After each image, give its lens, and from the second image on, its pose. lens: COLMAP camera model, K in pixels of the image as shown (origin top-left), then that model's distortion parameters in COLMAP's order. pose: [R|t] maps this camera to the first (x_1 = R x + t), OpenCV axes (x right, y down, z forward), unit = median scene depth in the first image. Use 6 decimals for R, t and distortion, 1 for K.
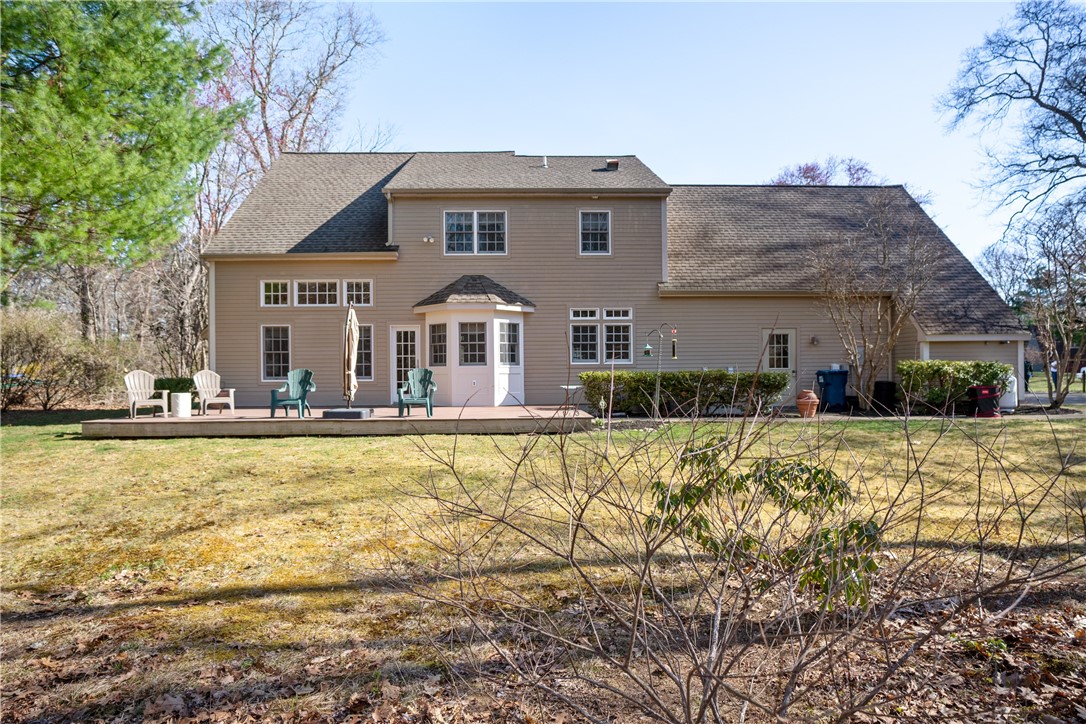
lens RADIAL K [[609.7, 0, 537.6], [0, 609.7, 400.8], [0, 0, 1]] dist [-0.006520, 0.001656]
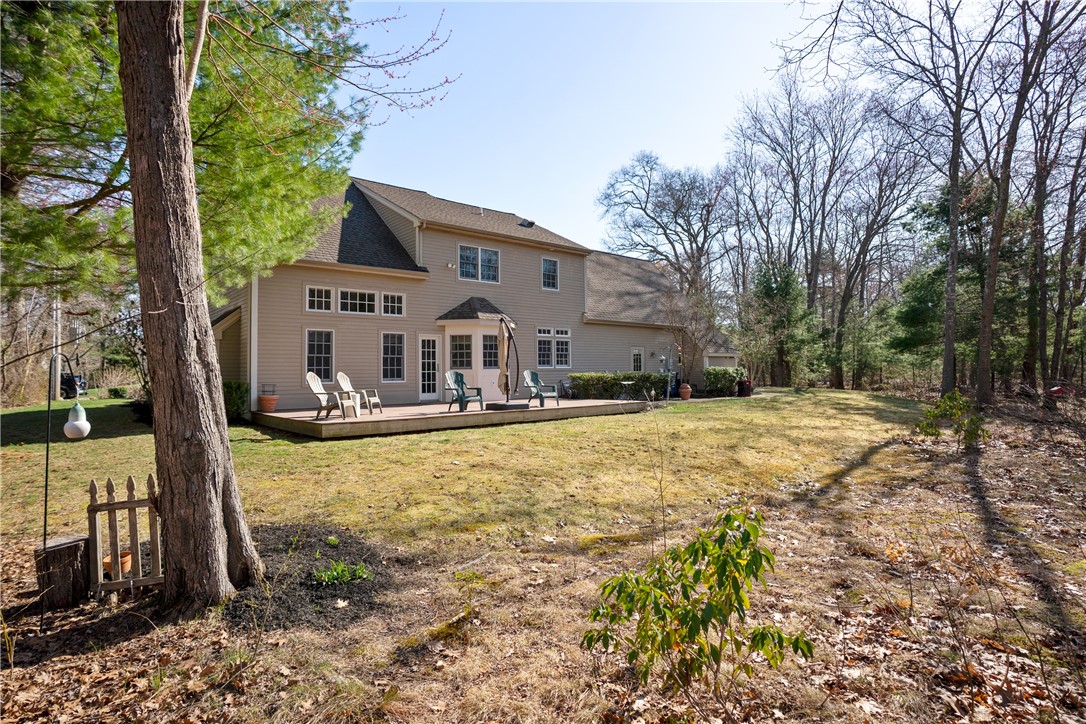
lens RADIAL K [[558.7, 0, 545.6], [0, 558.7, 362.1], [0, 0, 1]] dist [0.000461, 0.000103]
pose [[0.775655, 0.009762, 0.631081, -0.725360], [0.037740, 0.997374, -0.061815, 0.003480], [-0.630027, 0.071764, 0.773250, 0.030940]]
